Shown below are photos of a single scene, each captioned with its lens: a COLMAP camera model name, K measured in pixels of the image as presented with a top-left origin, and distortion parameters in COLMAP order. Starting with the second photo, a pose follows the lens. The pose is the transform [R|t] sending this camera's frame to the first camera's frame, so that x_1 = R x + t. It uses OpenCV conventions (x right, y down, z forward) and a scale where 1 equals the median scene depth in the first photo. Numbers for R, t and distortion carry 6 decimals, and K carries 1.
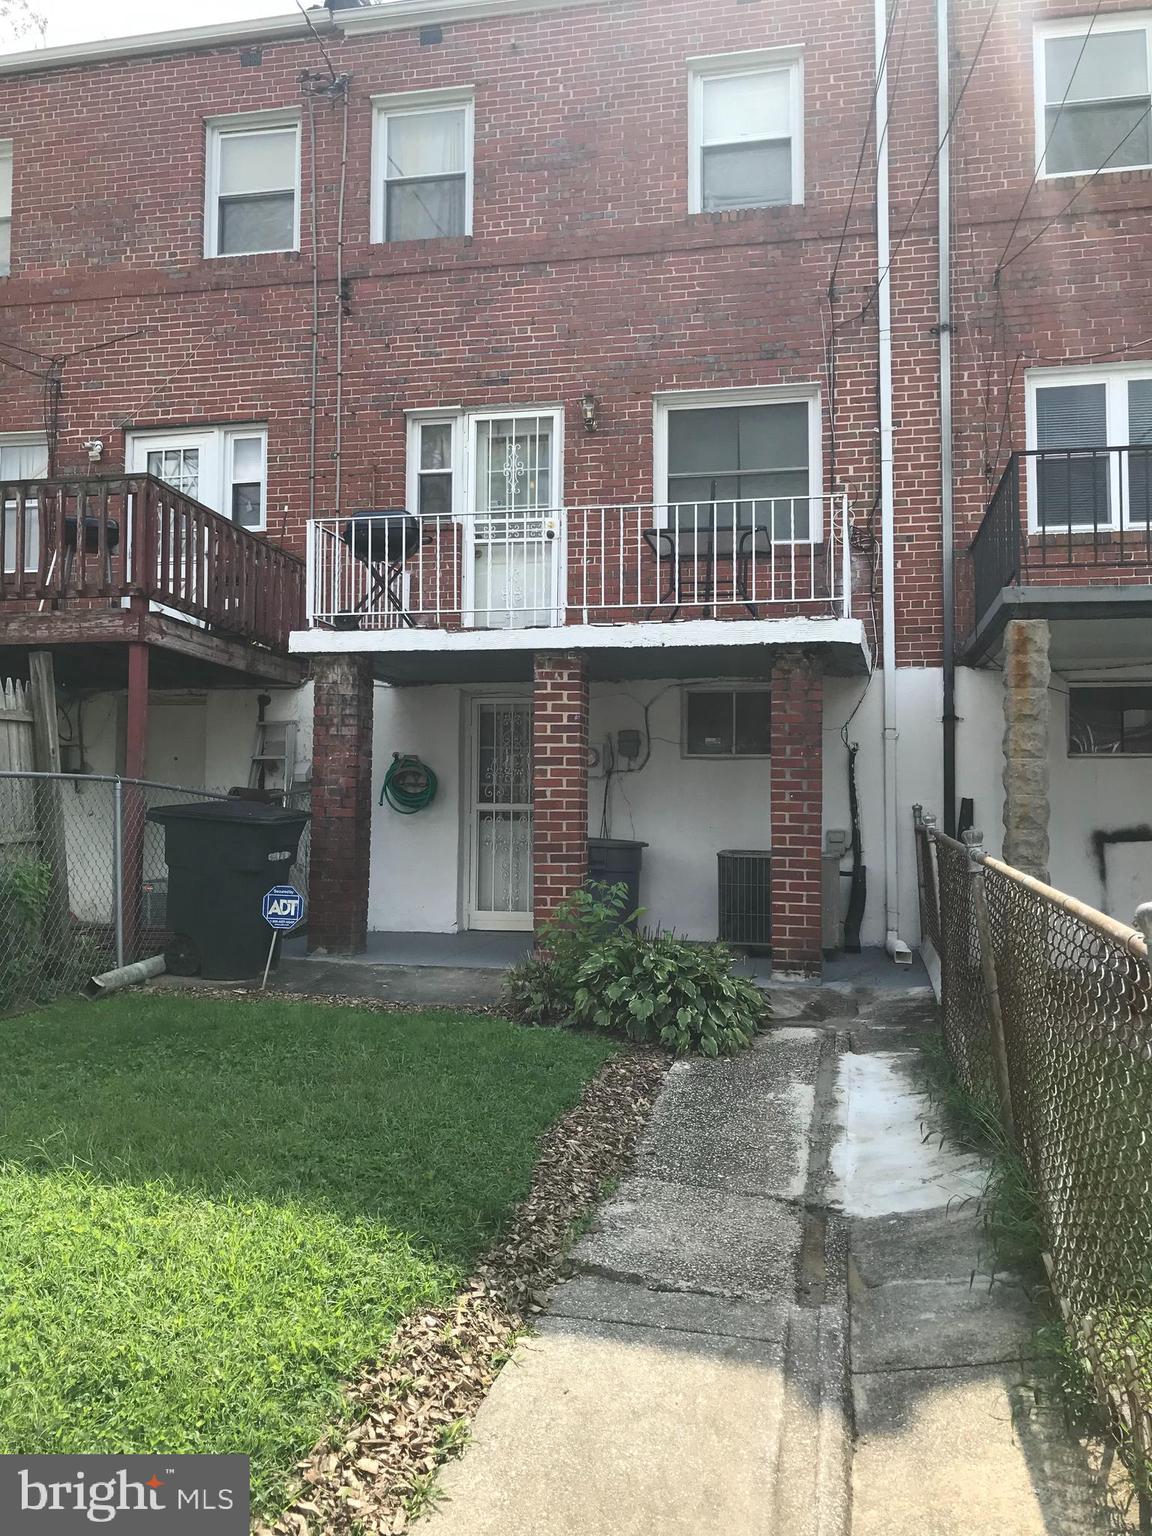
lens RADIAL K [[1260.3, 0, 572.5], [0, 1260.3, 765.9], [0, 0, 1]] dist [0.014343, -0.003798]
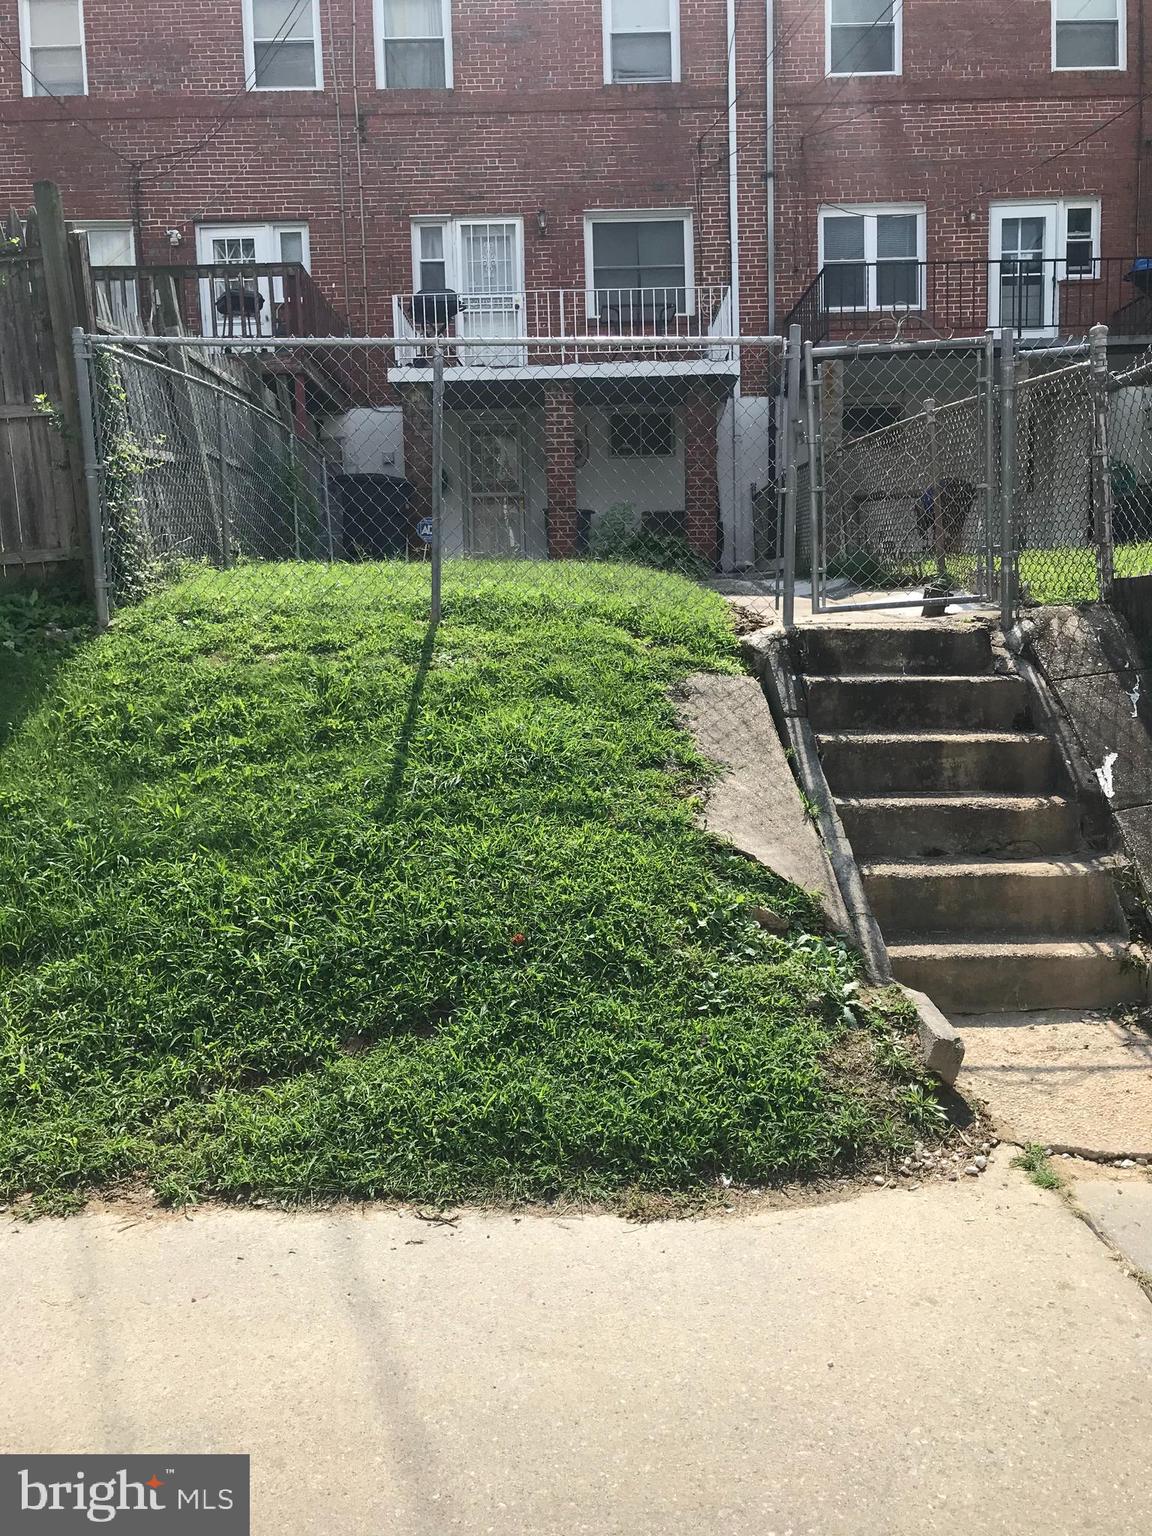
lens RADIAL K [[1260.3, 0, 580.0], [0, 1260.3, 770.1], [0, 0, 1]] dist [0.014343, -0.003798]
pose [[0.981477, -0.050847, 0.184707, -0.250771], [0.018628, 0.984895, 0.172147, 0.103127], [-0.190670, -0.165518, 0.967600, -0.568167]]
